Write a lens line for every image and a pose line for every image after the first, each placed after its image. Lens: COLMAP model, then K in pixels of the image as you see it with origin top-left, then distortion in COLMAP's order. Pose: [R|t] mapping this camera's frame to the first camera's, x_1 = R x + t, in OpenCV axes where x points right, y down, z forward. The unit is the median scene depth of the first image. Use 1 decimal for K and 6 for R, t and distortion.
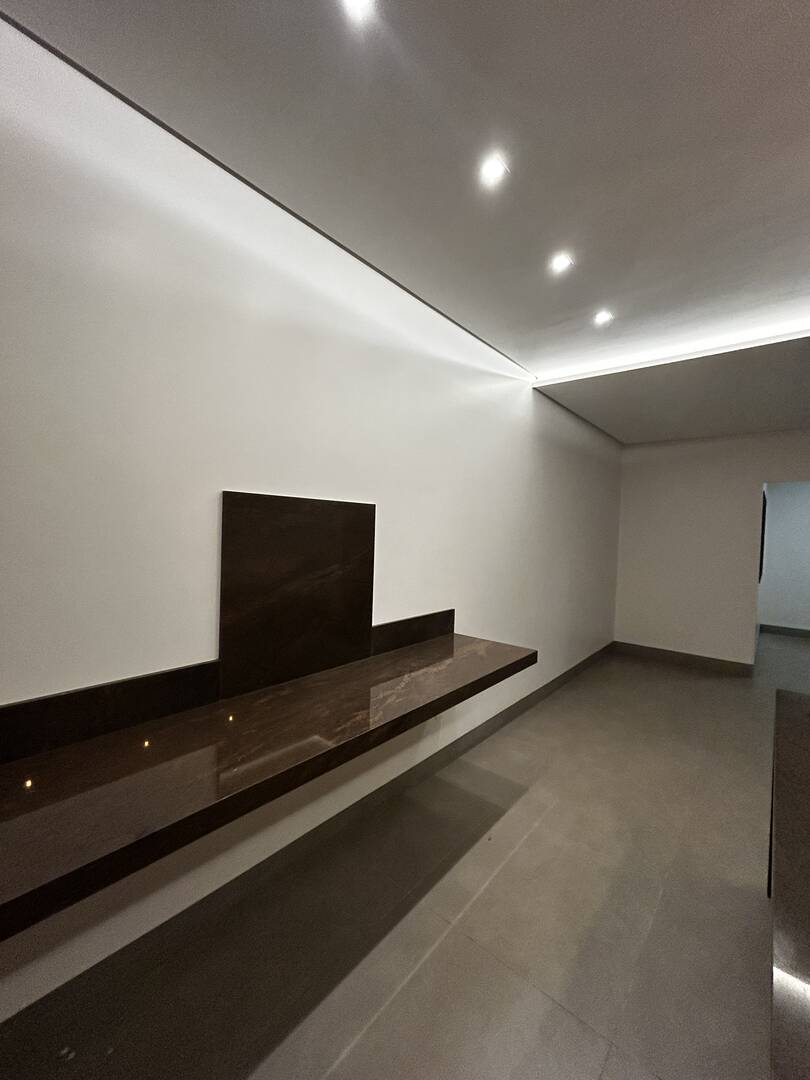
lens RADIAL K [[435.2, 0, 404.6], [0, 435.2, 535.0], [0, 0, 1]] dist [0.000202, 0.001493]
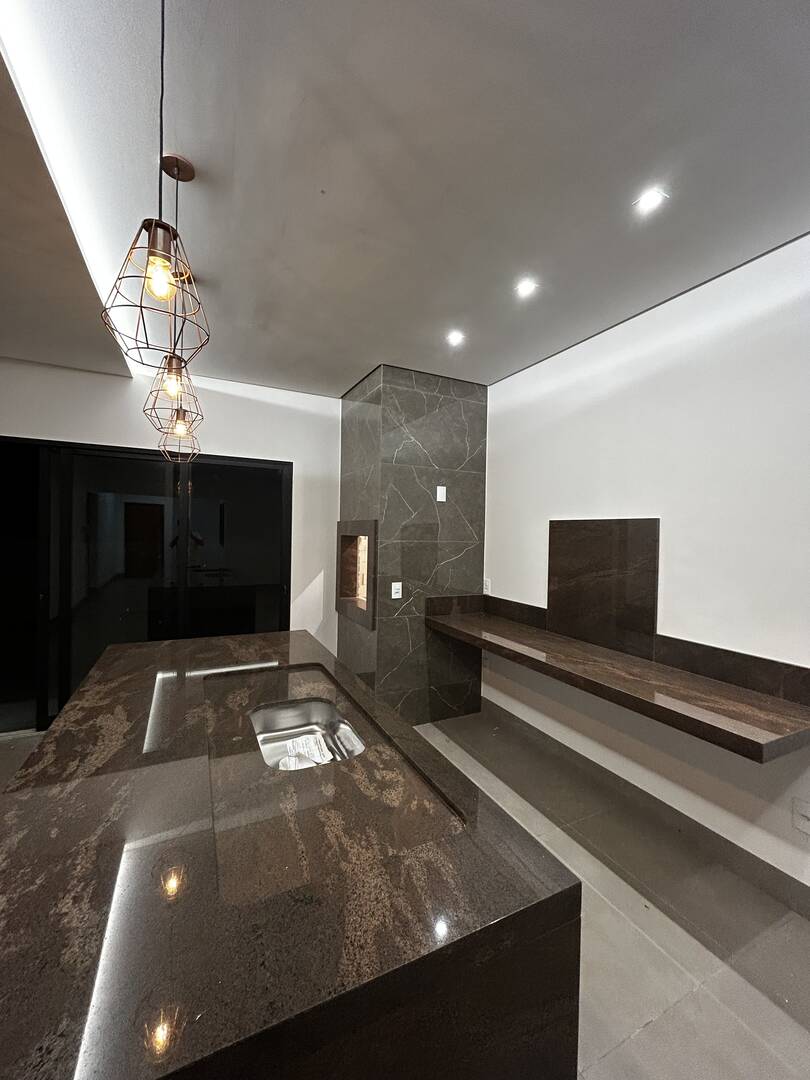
lens RADIAL K [[435.2, 0, 405.5], [0, 435.2, 538.3], [0, 0, 1]] dist [0.000202, 0.001493]
pose [[-0.398160, -0.027760, -0.916896, 1.115956], [-0.050684, 0.998681, -0.008227, 0.017711], [0.915915, 0.043197, -0.399041, 0.835591]]
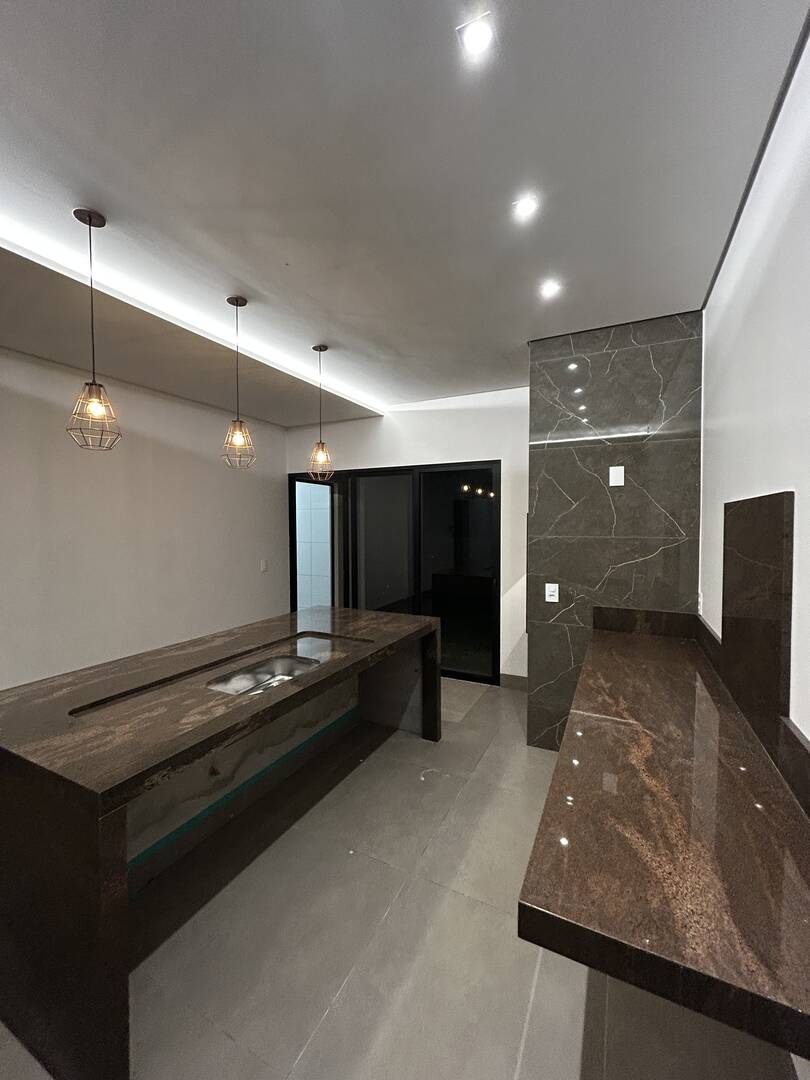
lens RADIAL K [[435.2, 0, 403.8], [0, 435.2, 537.3], [0, 0, 1]] dist [0.000202, 0.001493]
pose [[-0.971630, -0.022953, -0.235389, 0.503855], [-0.033538, 0.998594, 0.041063, -0.019838], [0.234116, 0.047793, -0.971033, 1.373653]]
